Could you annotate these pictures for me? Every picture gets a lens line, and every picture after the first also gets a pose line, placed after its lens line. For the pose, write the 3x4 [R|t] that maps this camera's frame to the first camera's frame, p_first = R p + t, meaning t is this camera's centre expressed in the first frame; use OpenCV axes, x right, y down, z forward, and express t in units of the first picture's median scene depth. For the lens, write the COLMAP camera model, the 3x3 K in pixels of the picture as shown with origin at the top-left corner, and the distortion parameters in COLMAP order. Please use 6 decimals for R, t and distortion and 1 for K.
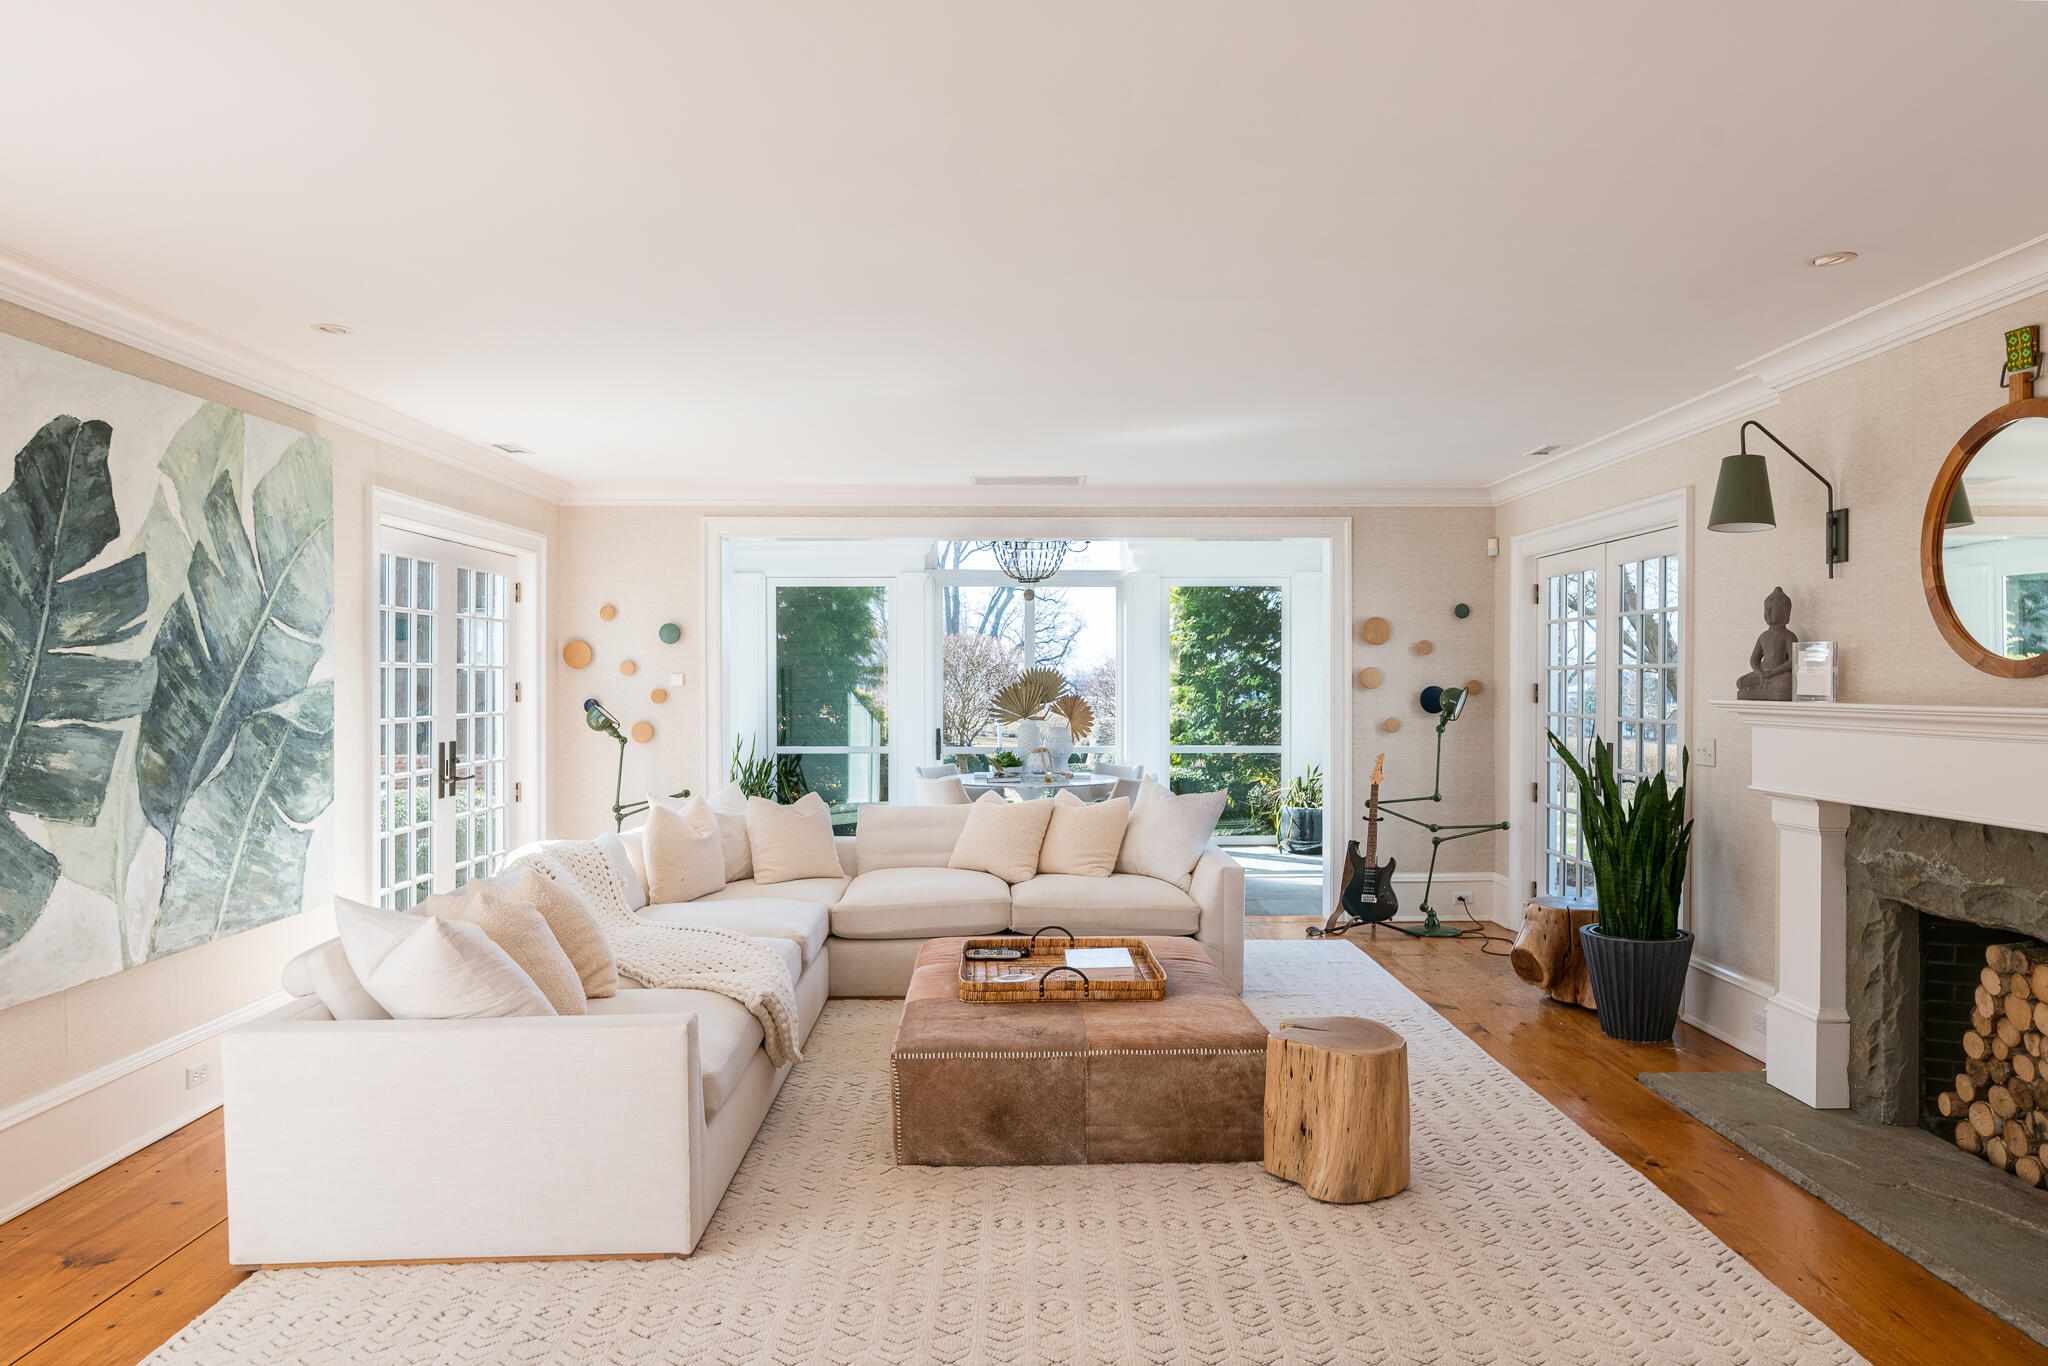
lens RADIAL K [[1256.5, 0, 1151.9], [0, 1256.5, 685.5], [0, 0, 1]] dist [0.002836, 0.000046]
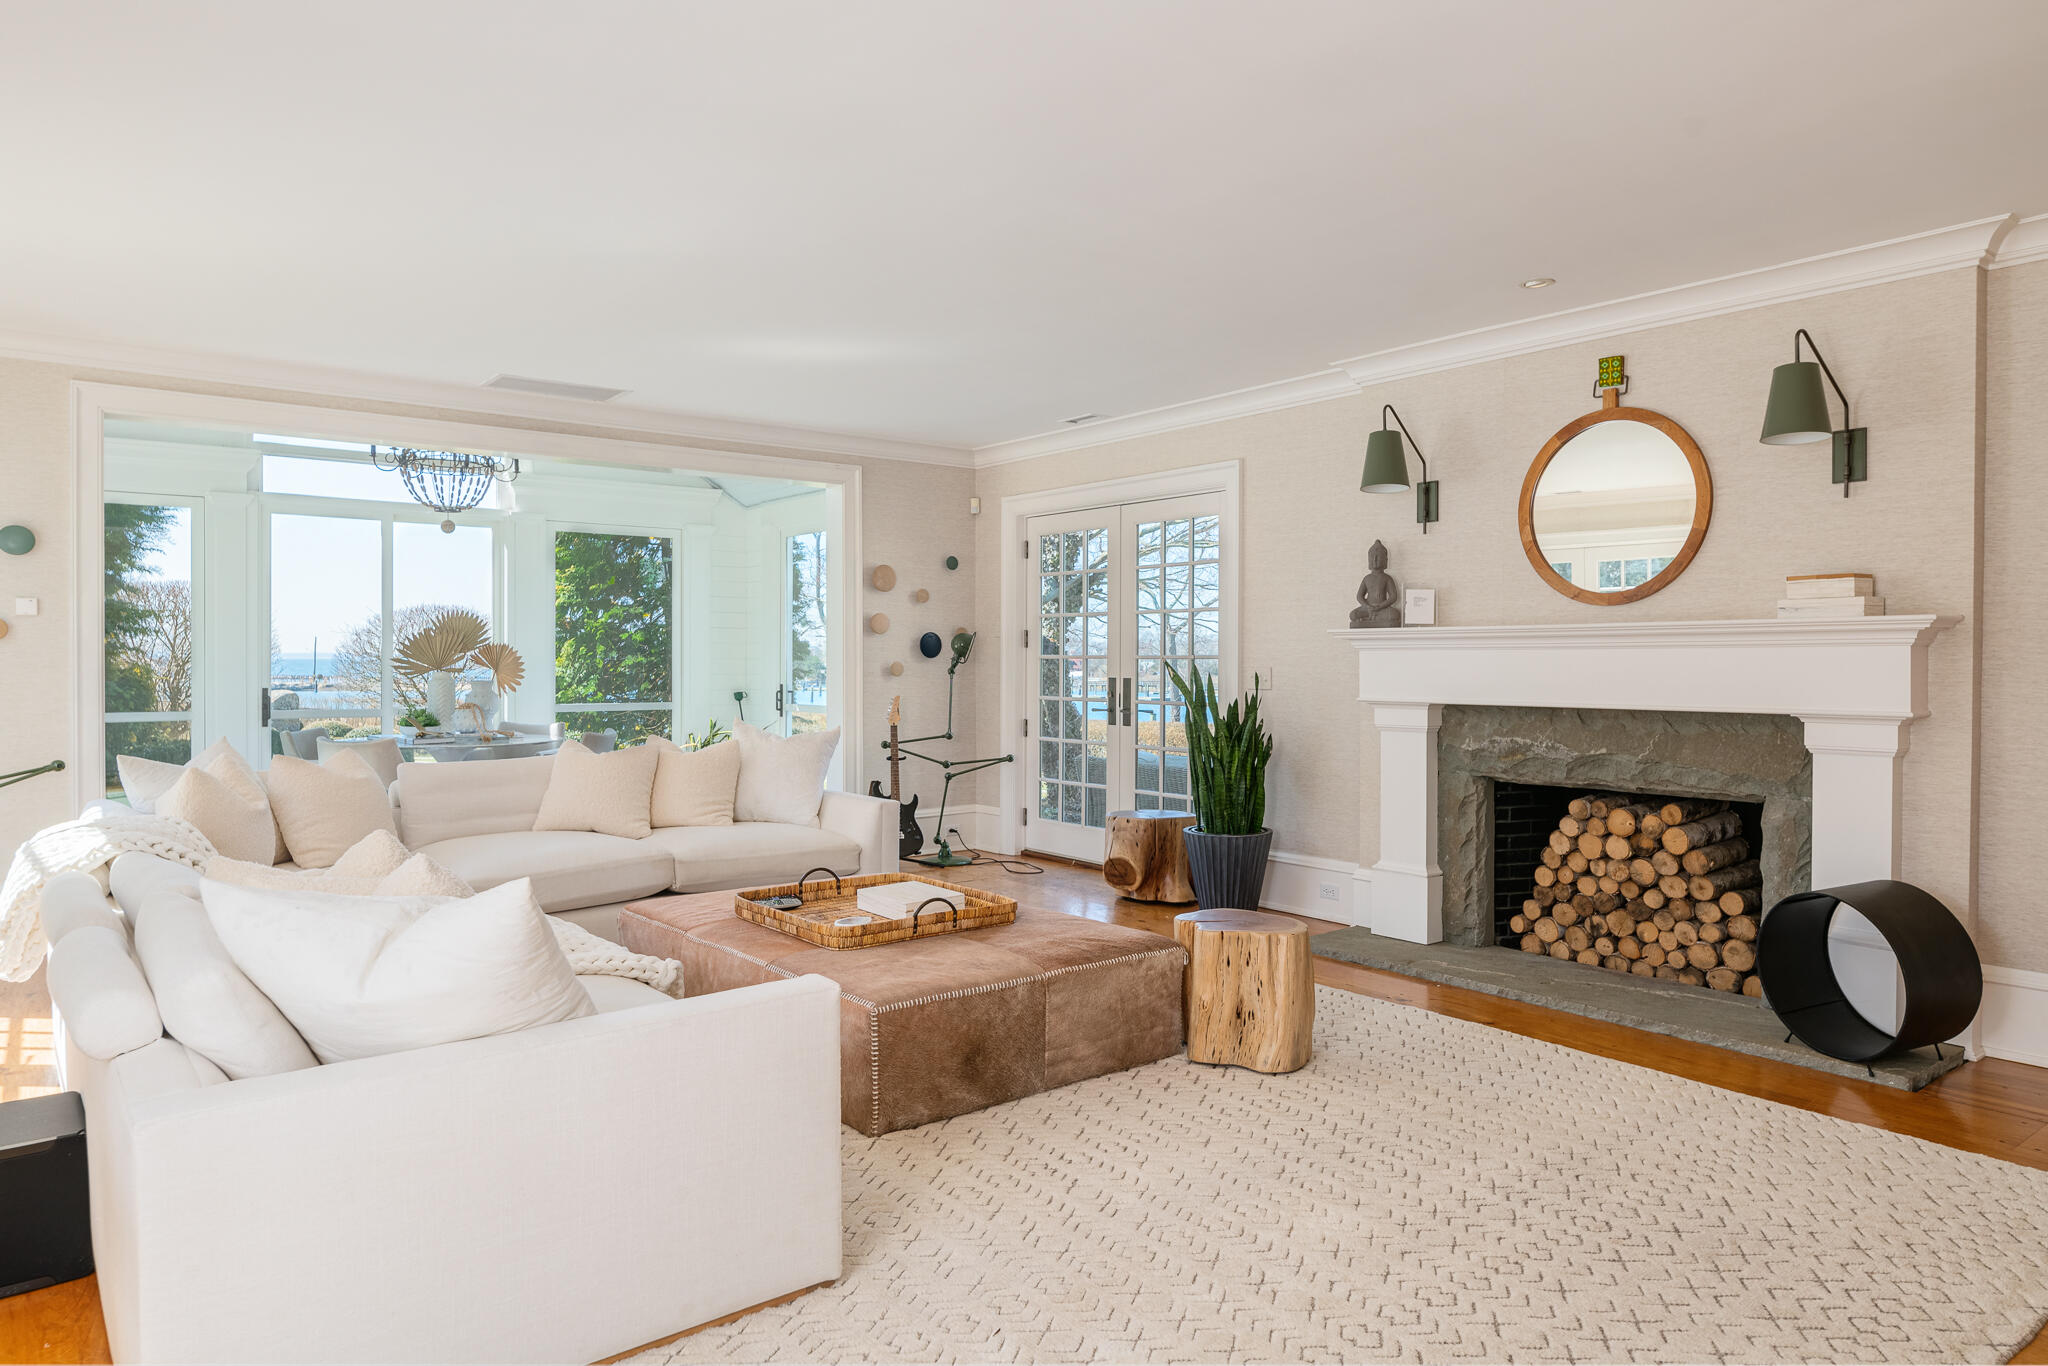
lens RADIAL K [[1187.9, 0, 1019.5], [0, 1187.9, 657.5], [0, 0, 1]] dist [0.001625, 0.002669]
pose [[0.825773, 0.001769, 0.564000, -0.514117], [0.001607, 0.999984, -0.005489, 0.049995], [-0.564001, 0.005439, 0.825756, 0.235788]]
